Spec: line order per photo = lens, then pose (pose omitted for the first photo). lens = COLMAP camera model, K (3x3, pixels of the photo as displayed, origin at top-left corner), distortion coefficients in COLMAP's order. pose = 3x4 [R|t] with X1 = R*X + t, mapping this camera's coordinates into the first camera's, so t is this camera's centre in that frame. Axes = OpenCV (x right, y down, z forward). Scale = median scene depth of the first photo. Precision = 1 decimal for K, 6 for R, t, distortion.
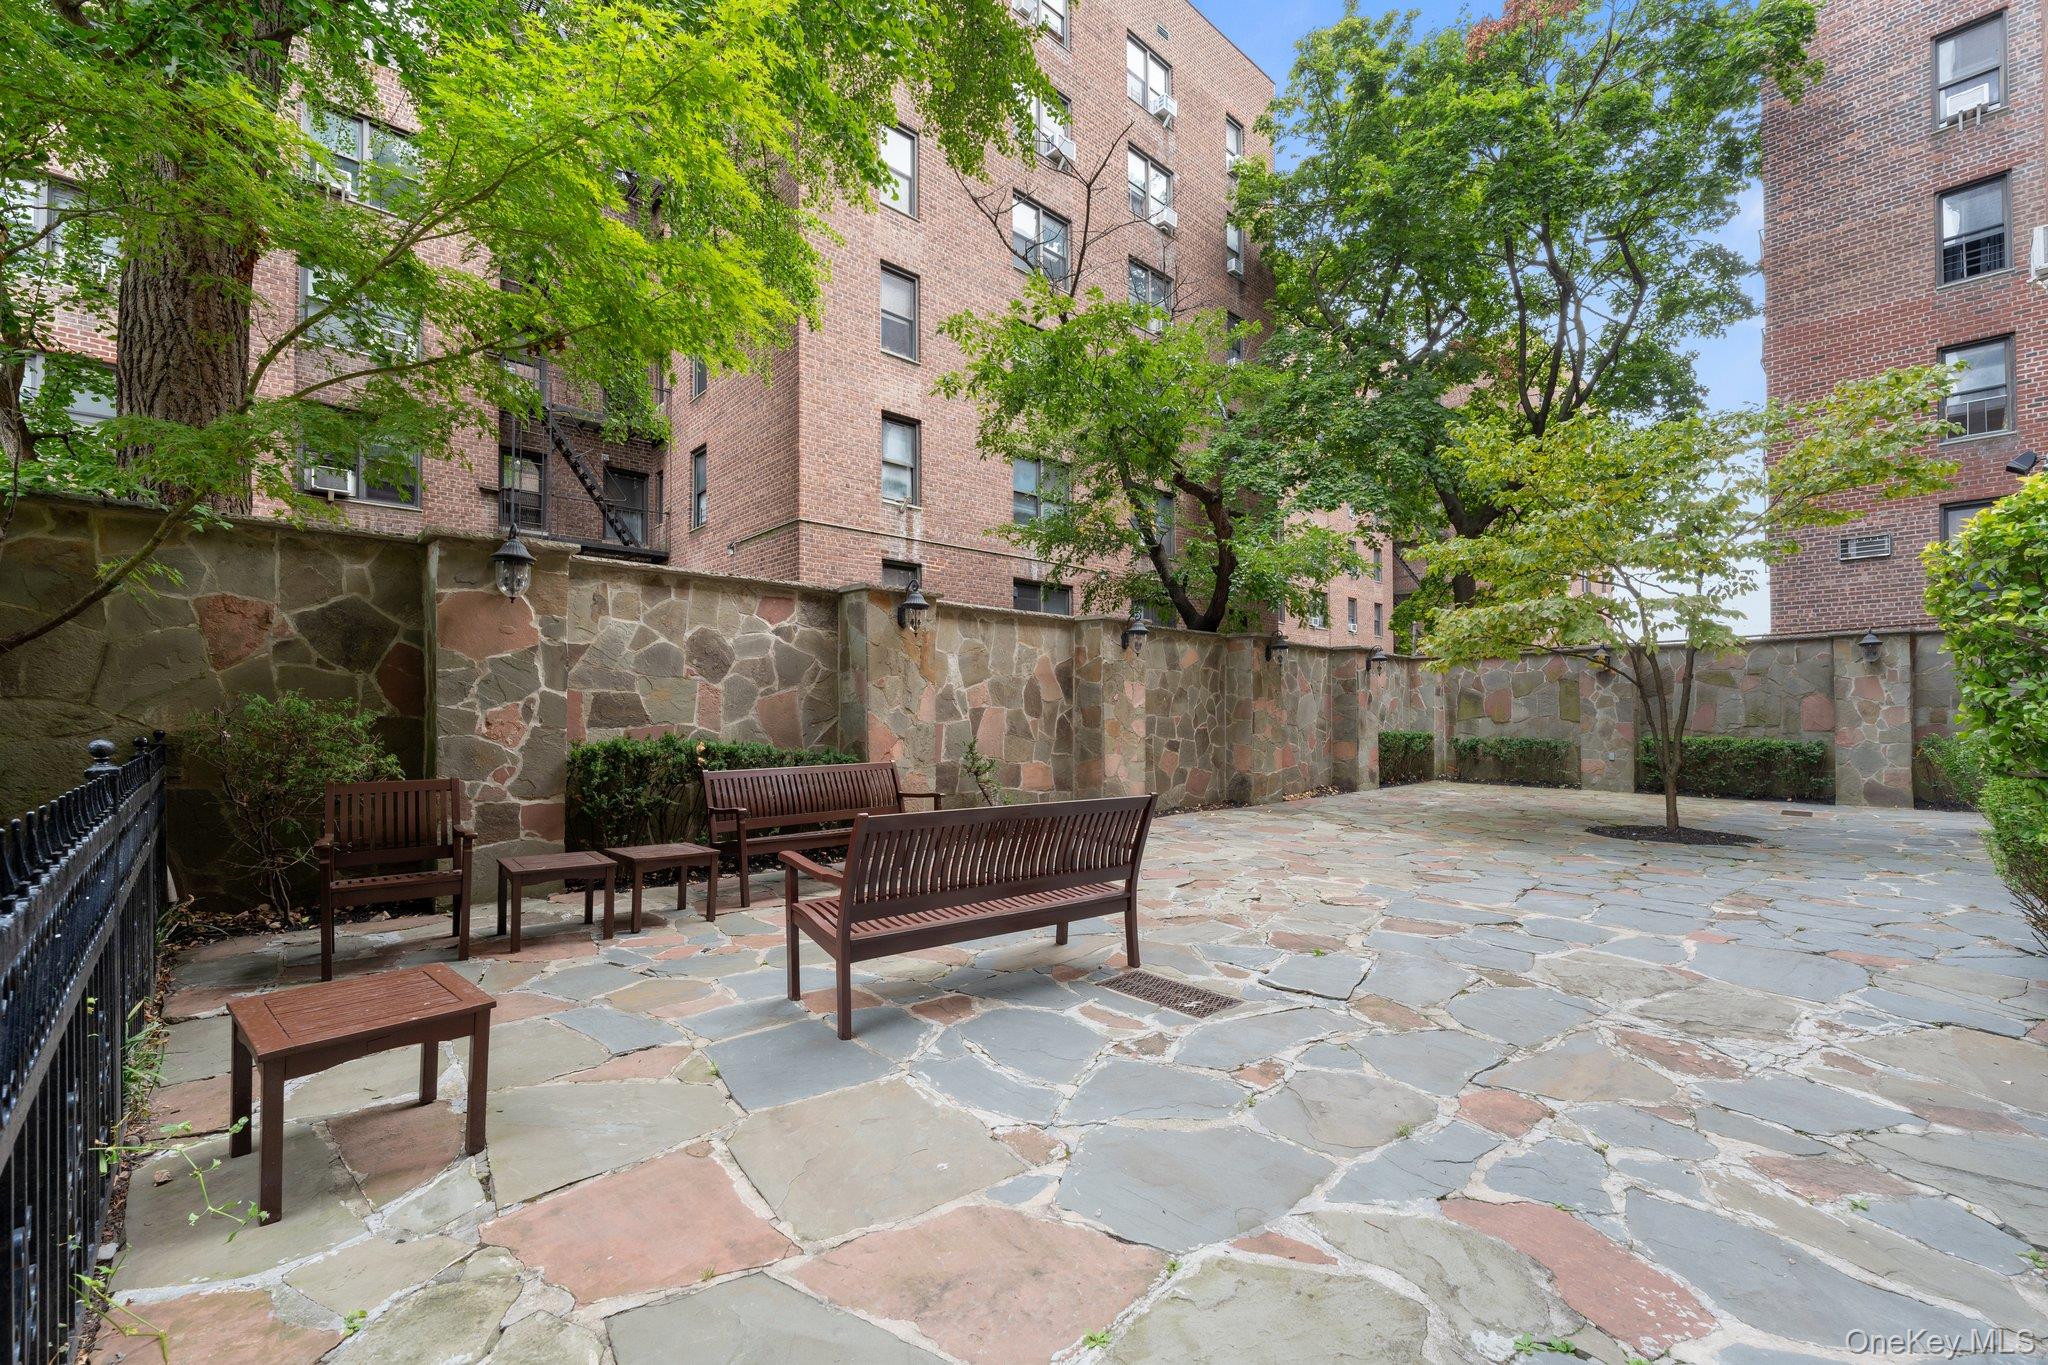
lens RADIAL K [[863.4, 0, 1018.6], [0, 863.4, 713.5], [0, 0, 1]] dist [-0.003329, -0.000430]
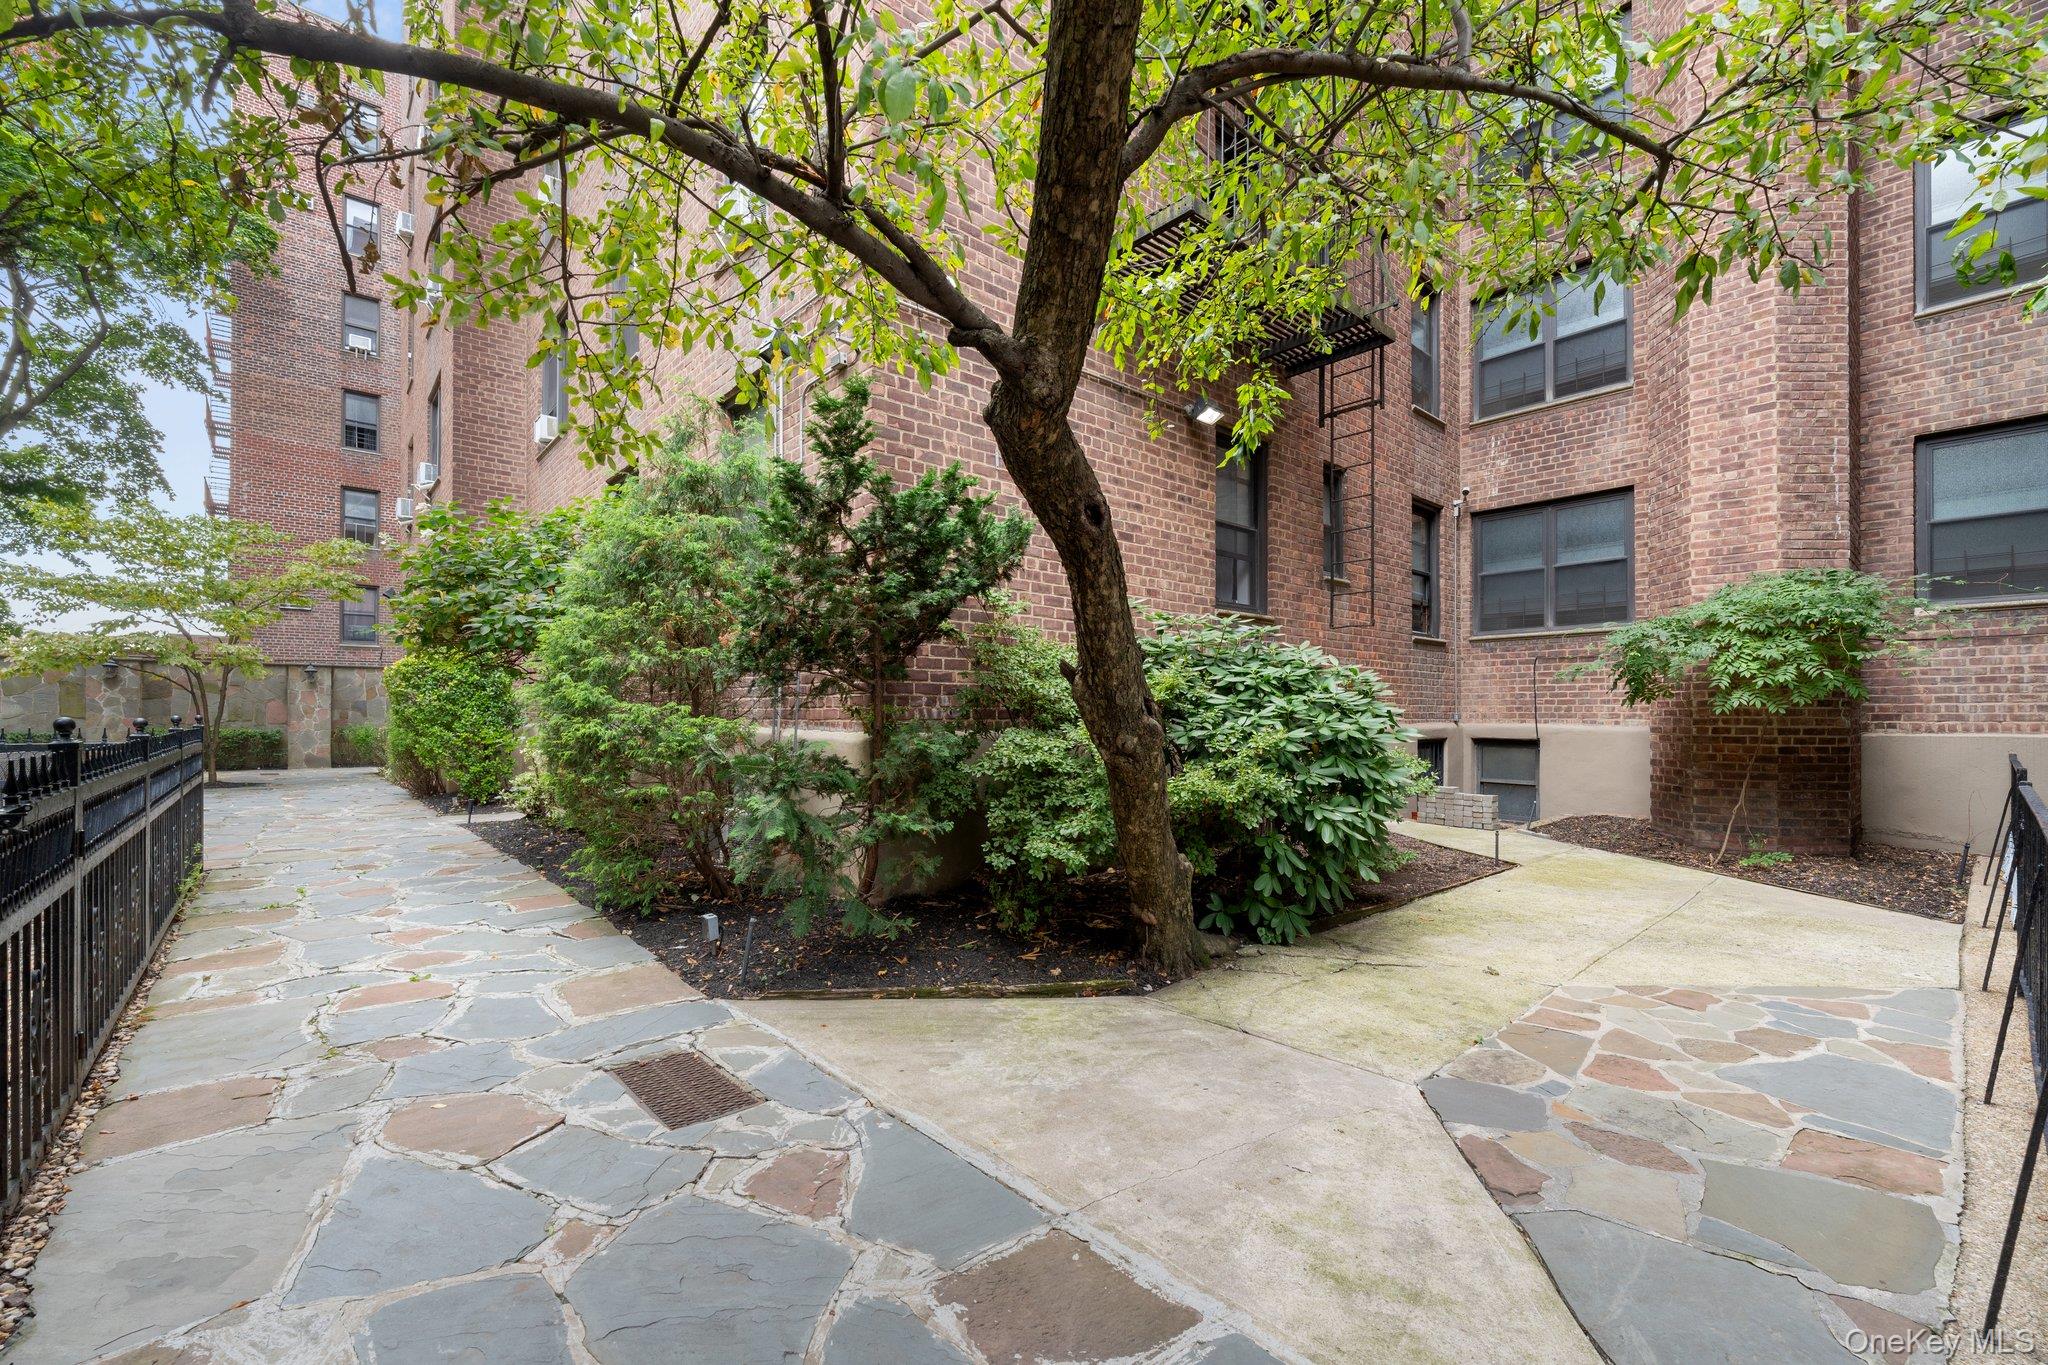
lens RADIAL K [[863.4, 0, 1018.6], [0, 863.4, 713.5], [0, 0, 1]] dist [-0.003329, -0.000430]
pose [[0.058291, 0.010199, 0.998248, -0.576213], [-0.010233, 0.999901, -0.009619, 0.003250], [-0.998247, -0.009654, 0.058390, -0.454749]]
